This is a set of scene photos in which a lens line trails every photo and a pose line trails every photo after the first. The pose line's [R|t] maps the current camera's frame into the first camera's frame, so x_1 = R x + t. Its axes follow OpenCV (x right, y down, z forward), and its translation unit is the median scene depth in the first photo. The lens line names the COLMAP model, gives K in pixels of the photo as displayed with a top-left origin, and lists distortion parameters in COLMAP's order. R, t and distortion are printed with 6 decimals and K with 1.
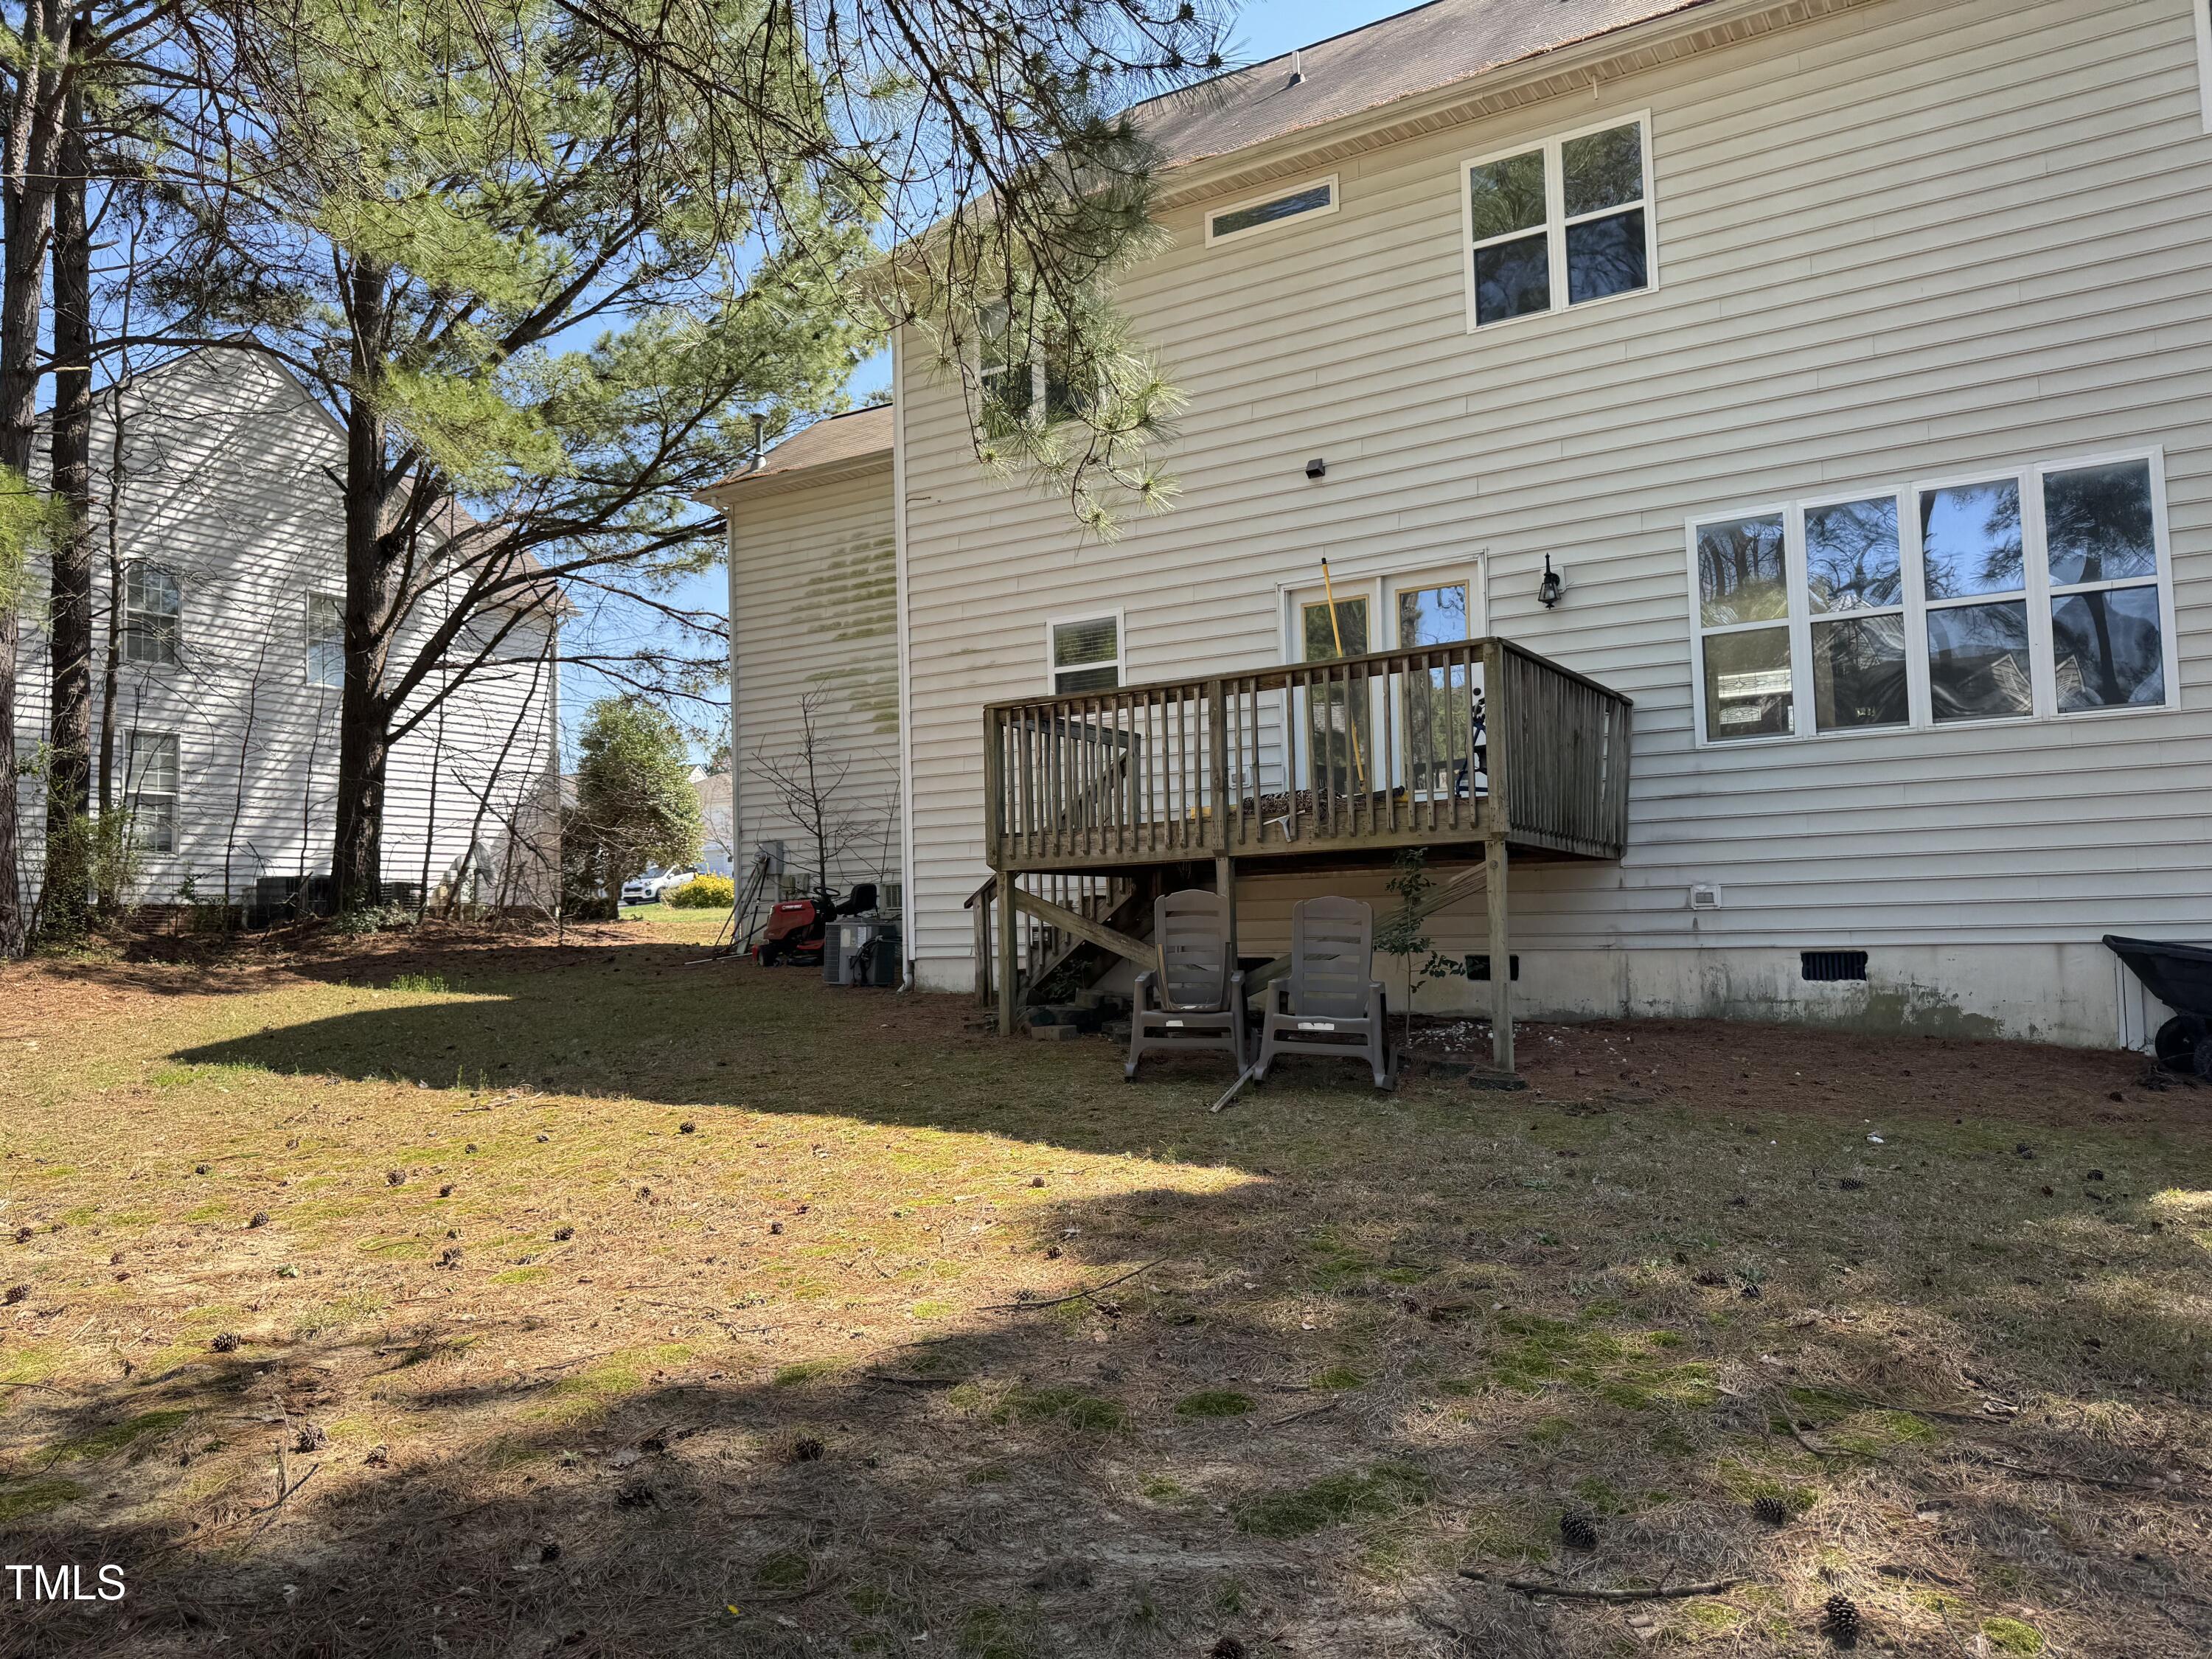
lens RADIAL K [[1554.6, 0, 1099.9], [0, 1554.6, 838.9], [0, 0, 1]] dist [0.072183, -0.081101]
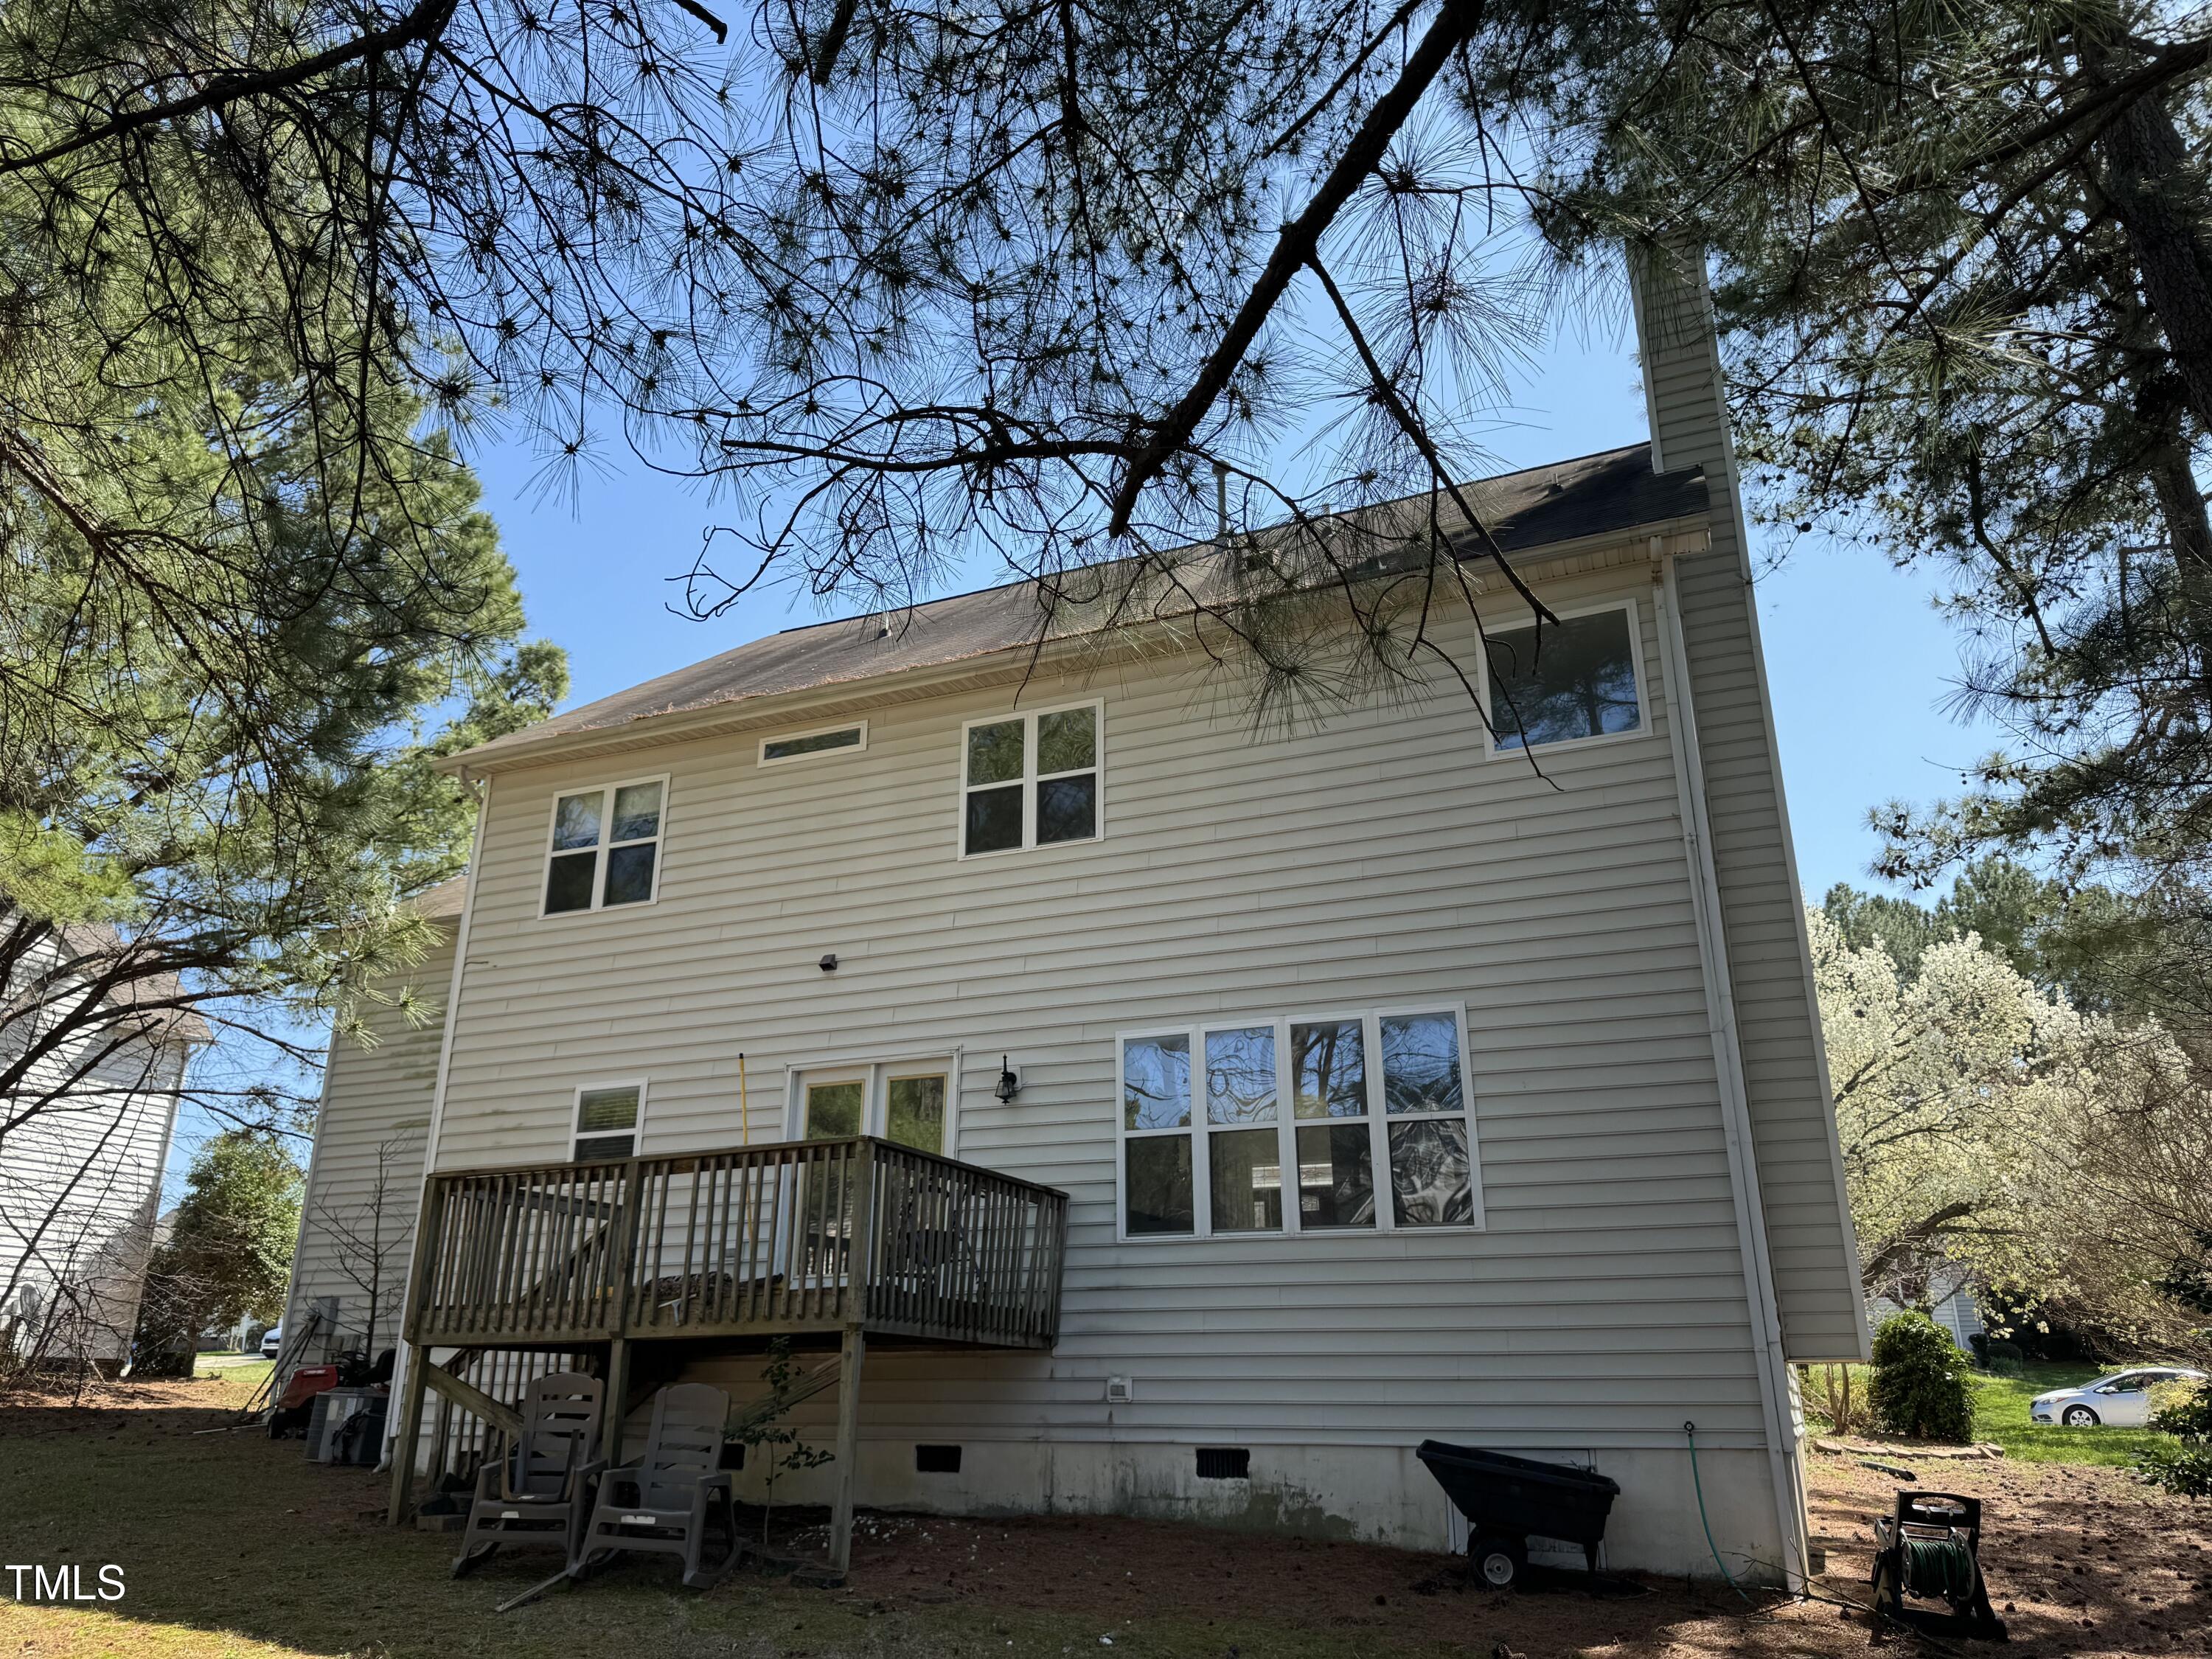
lens RADIAL K [[1554.6, 0, 1124.3], [0, 1554.6, 813.8], [0, 0, 1]] dist [0.072183, -0.081101]
pose [[0.989062, 0.076394, 0.126172, 0.214333], [-0.035680, 0.953935, -0.297883, -0.017998], [-0.143116, 0.290123, 0.946227, -0.114365]]
